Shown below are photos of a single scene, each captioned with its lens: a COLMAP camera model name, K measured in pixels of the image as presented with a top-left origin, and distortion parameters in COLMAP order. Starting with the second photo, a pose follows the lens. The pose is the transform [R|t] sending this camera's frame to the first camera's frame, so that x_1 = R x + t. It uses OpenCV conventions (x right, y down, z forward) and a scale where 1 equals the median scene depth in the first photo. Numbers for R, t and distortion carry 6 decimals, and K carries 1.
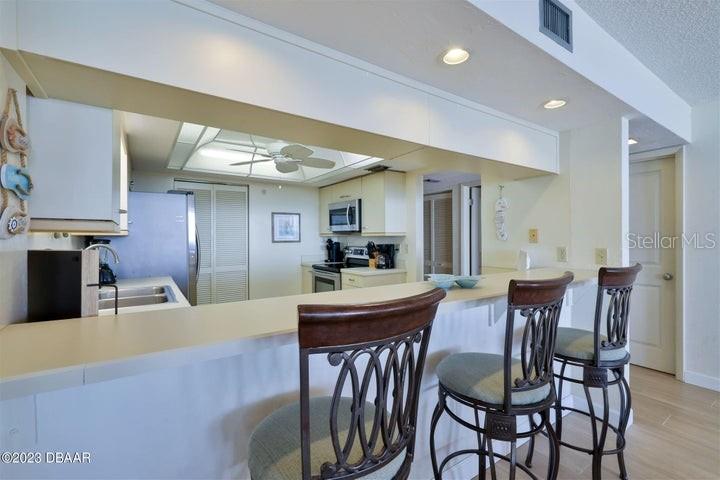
lens RADIAL K [[325.1, 0, 362.5], [0, 325.1, 237.3], [0, 0, 1]] dist [0.004303, -0.000233]
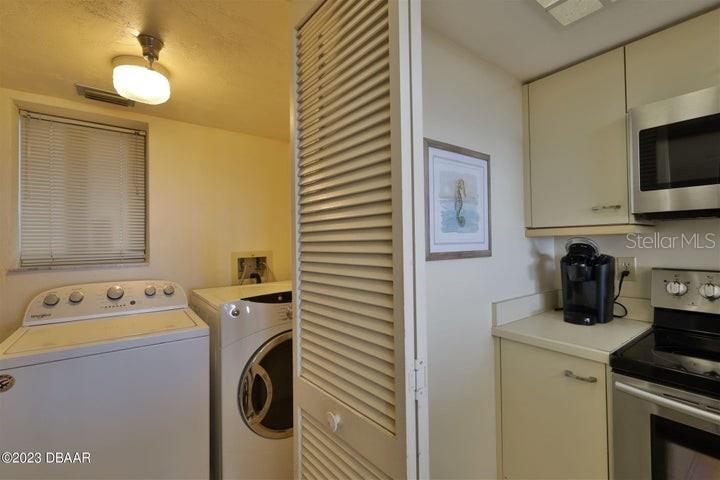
lens RADIAL K [[325.1, 0, 362.5], [0, 325.1, 237.3], [0, 0, 1]] dist [0.004303, -0.000233]
pose [[0.998669, -0.010639, 0.050467, -0.342749], [0.011465, 0.999805, -0.016090, 0.002061], [-0.050286, 0.016647, 0.998596, 0.776191]]
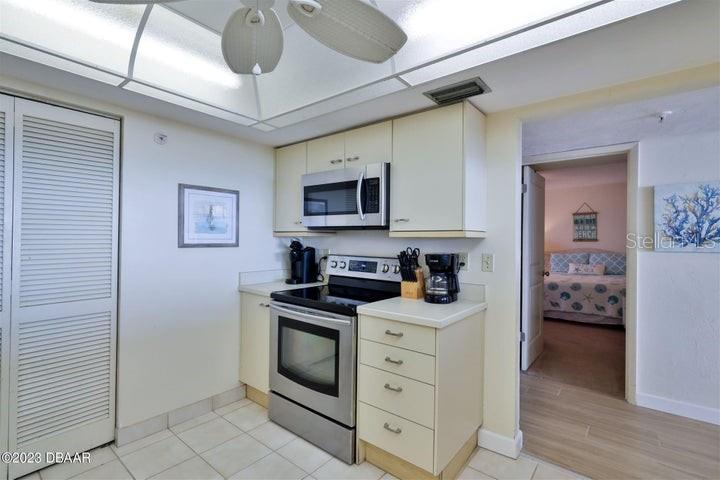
lens RADIAL K [[310.2, 0, 360.0], [0, 310.2, 236.2], [0, 0, 1]] dist [-0.001084, -0.000603]
pose [[0.945013, 0.016887, 0.326596, -0.181968], [-0.014383, 0.999846, -0.010081, 0.000707], [-0.326715, 0.004829, 0.945110, 0.502790]]
